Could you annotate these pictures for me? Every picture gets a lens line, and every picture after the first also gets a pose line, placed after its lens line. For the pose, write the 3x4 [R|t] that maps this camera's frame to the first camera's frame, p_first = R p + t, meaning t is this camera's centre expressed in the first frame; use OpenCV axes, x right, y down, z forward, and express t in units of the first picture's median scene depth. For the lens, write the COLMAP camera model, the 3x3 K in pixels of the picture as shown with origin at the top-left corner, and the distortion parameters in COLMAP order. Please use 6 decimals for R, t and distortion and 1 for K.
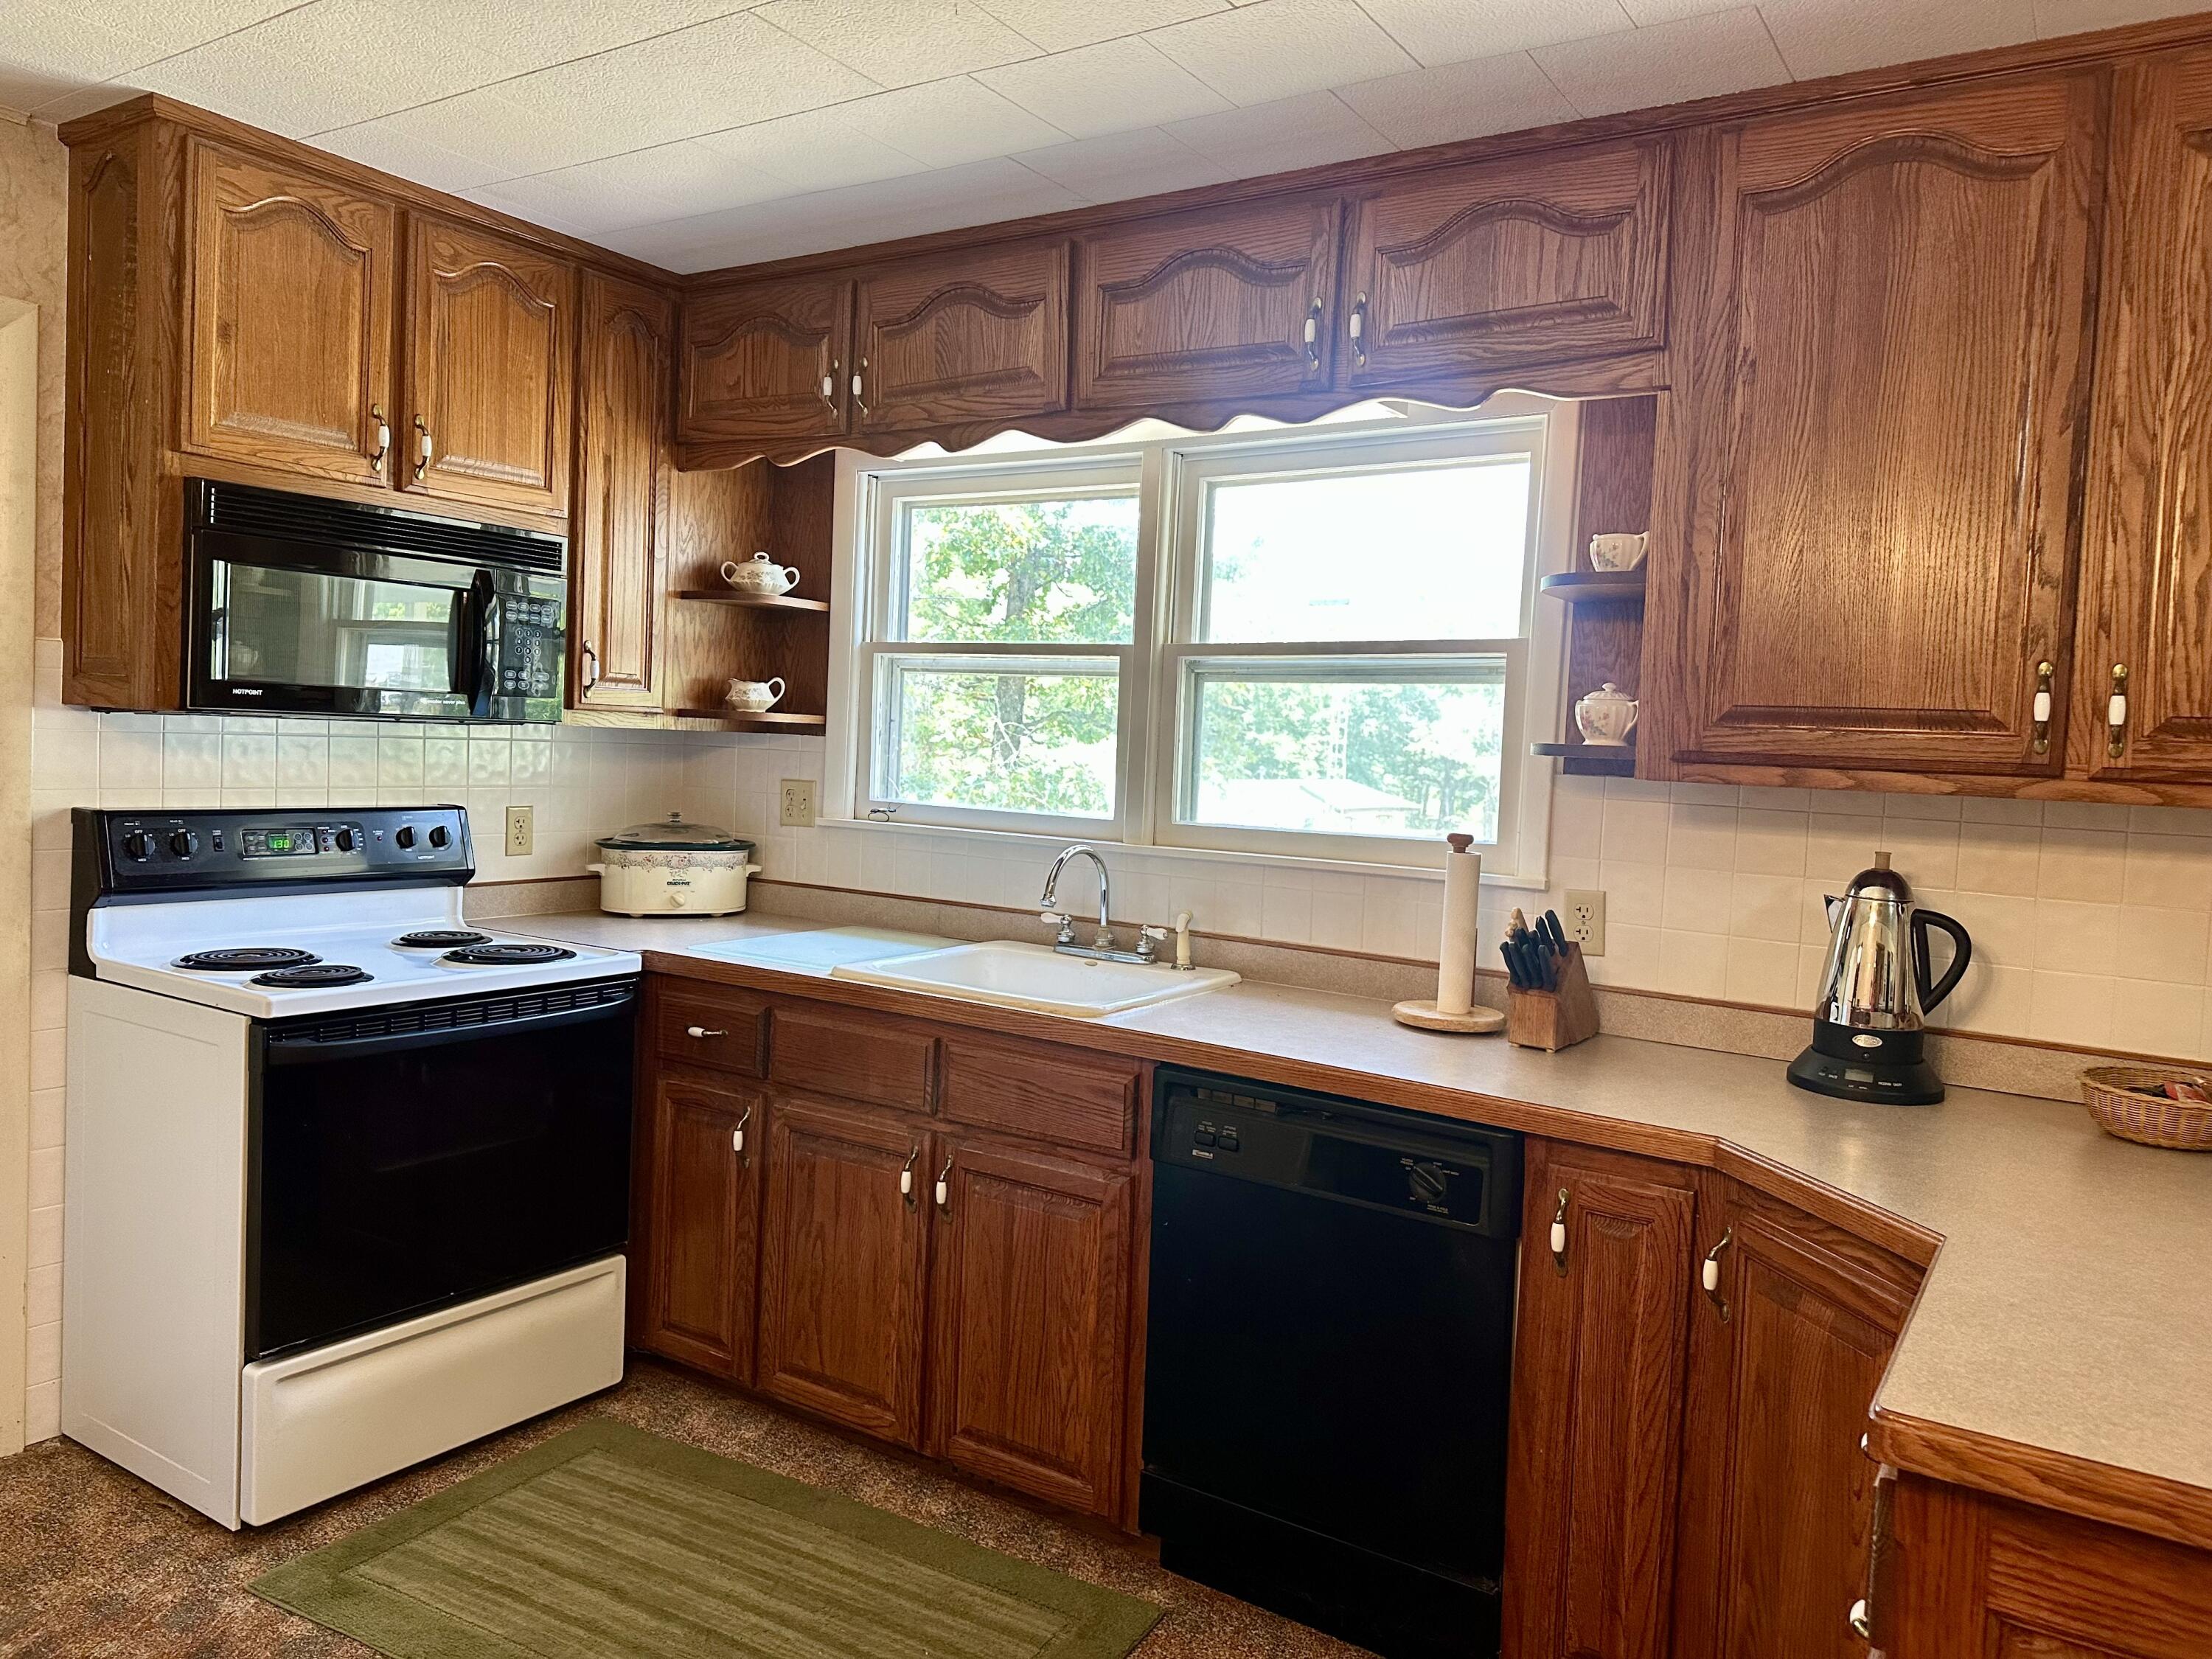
lens RADIAL K [[1550.1, 0, 1111.9], [0, 1550.1, 826.6], [0, 0, 1]] dist [0.131561, -0.195409]
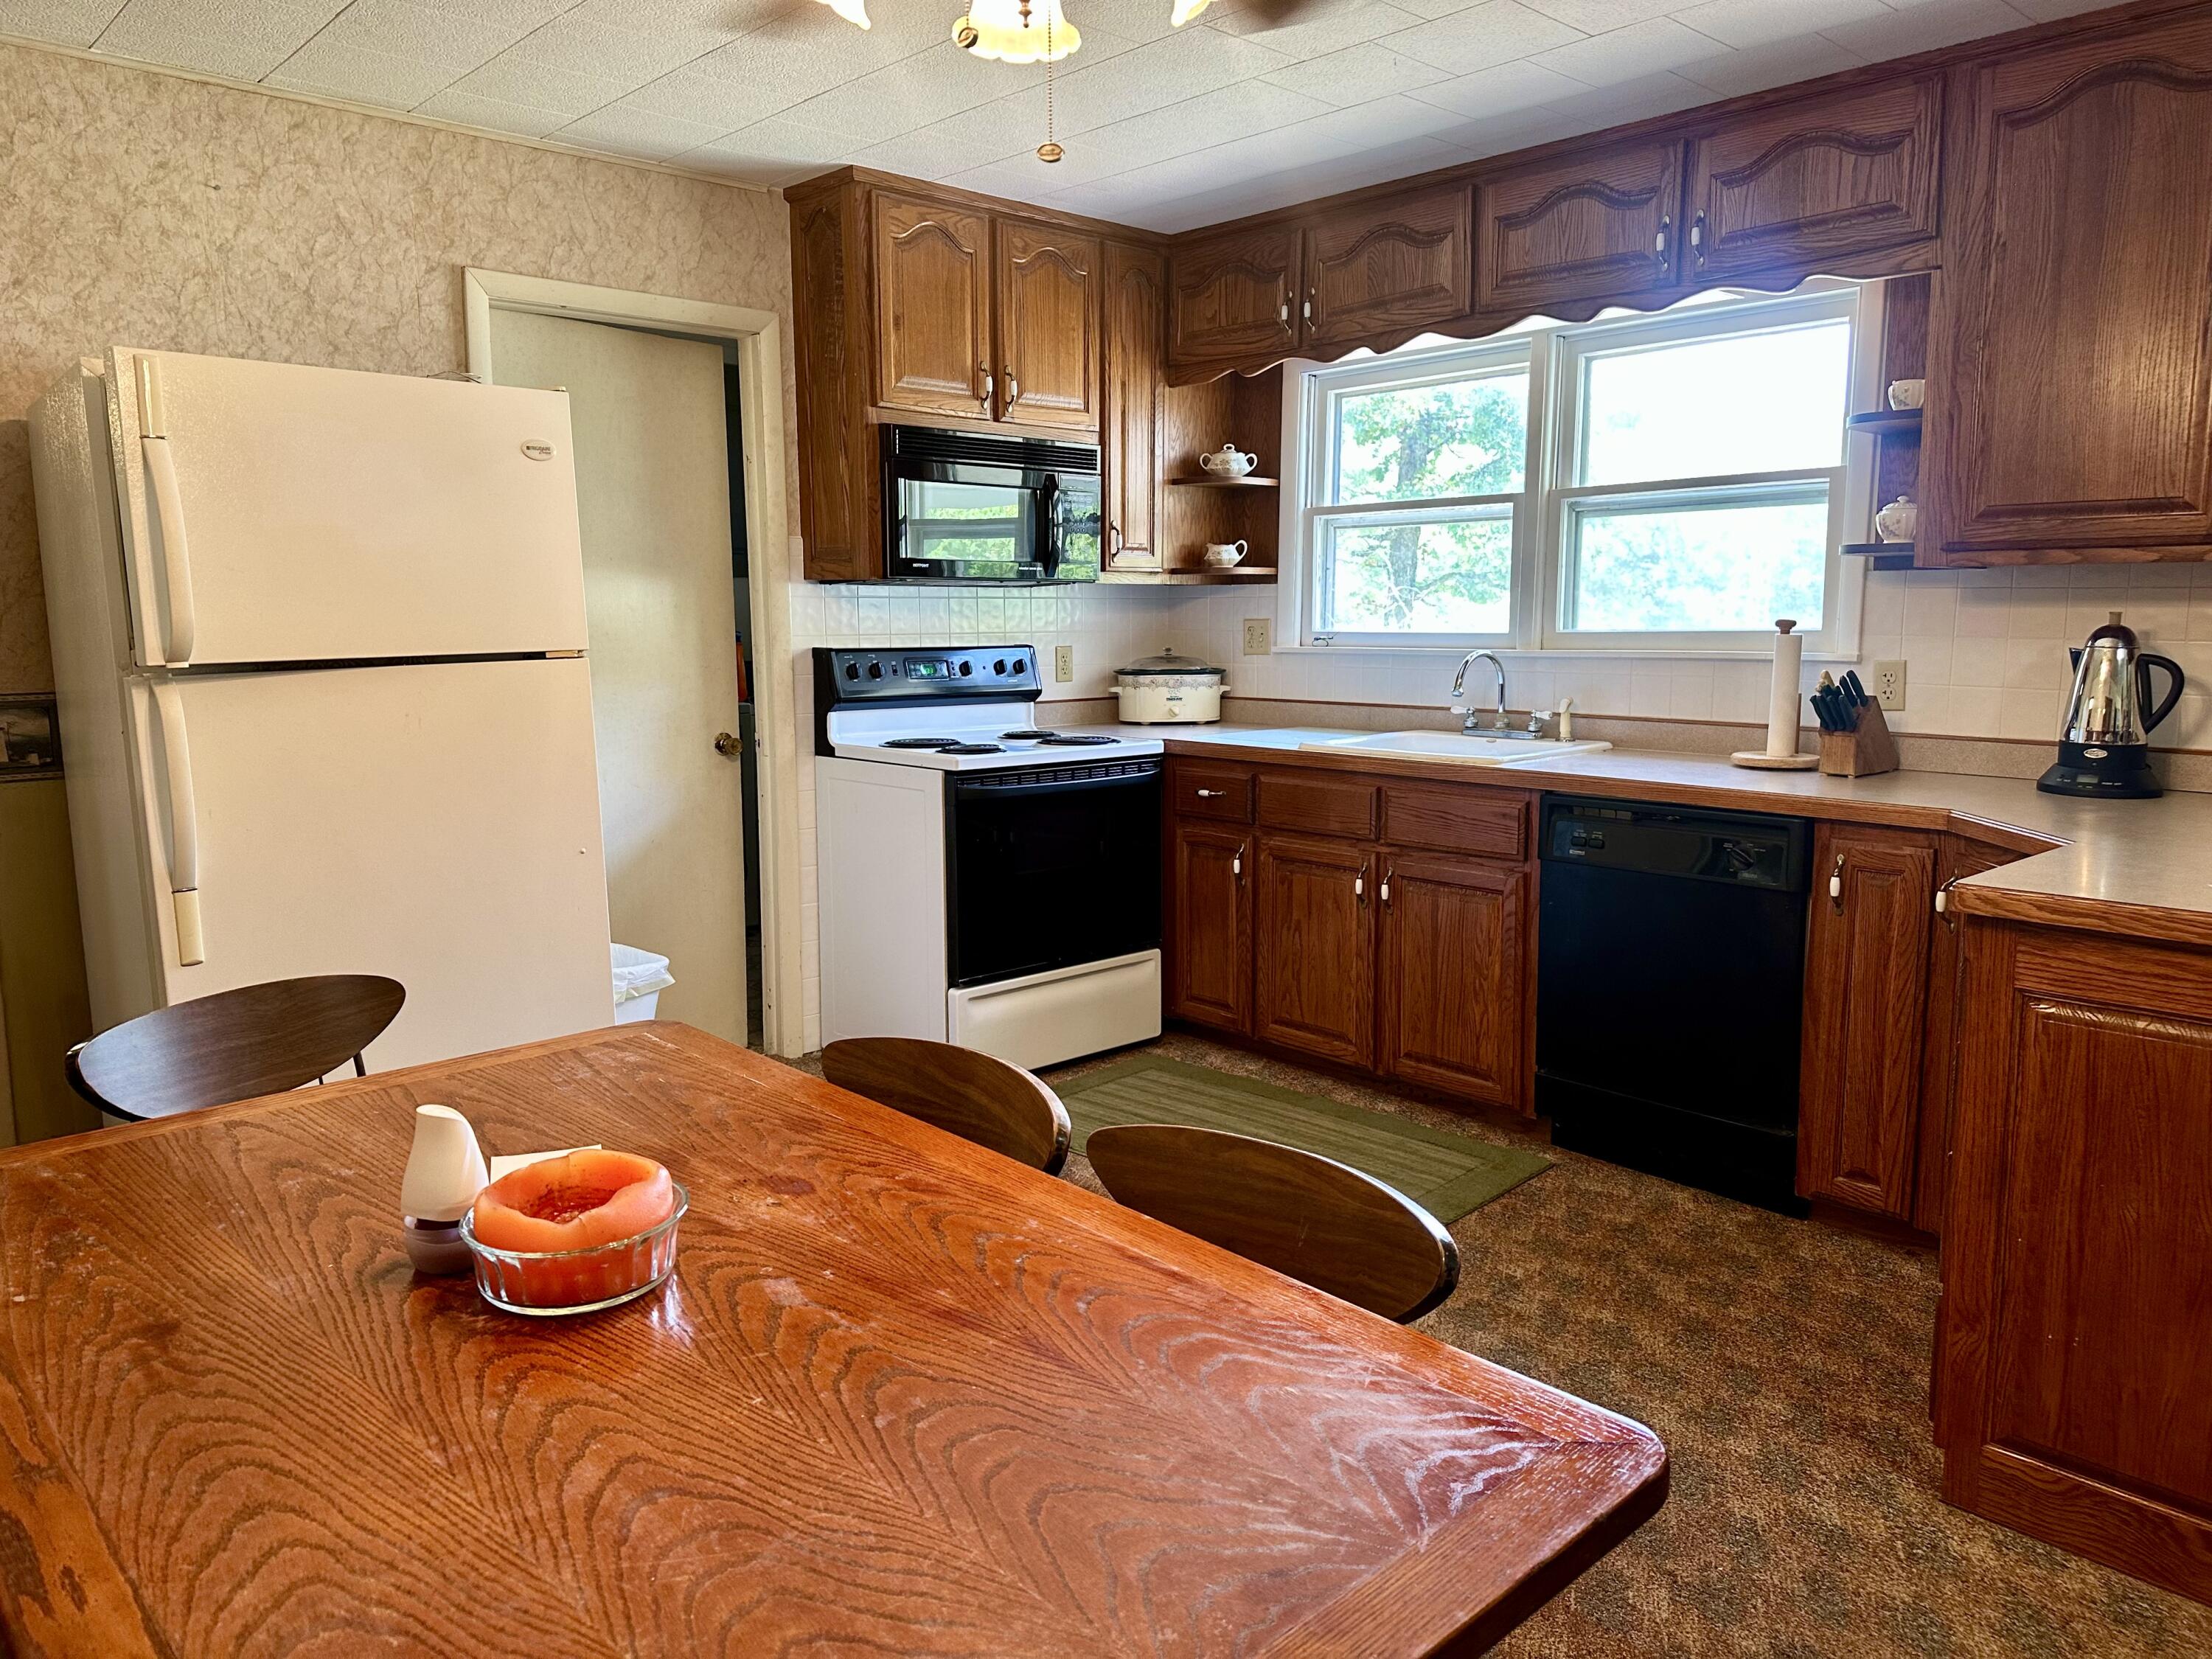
lens RADIAL K [[1550.1, 0, 1111.9], [0, 1550.1, 826.6], [0, 0, 1]] dist [0.131561, -0.195409]
pose [[0.968960, -0.012526, -0.246902, 0.000720], [0.031614, 0.996794, 0.073499, 0.061568], [0.245190, -0.079023, 0.966249, -0.426645]]
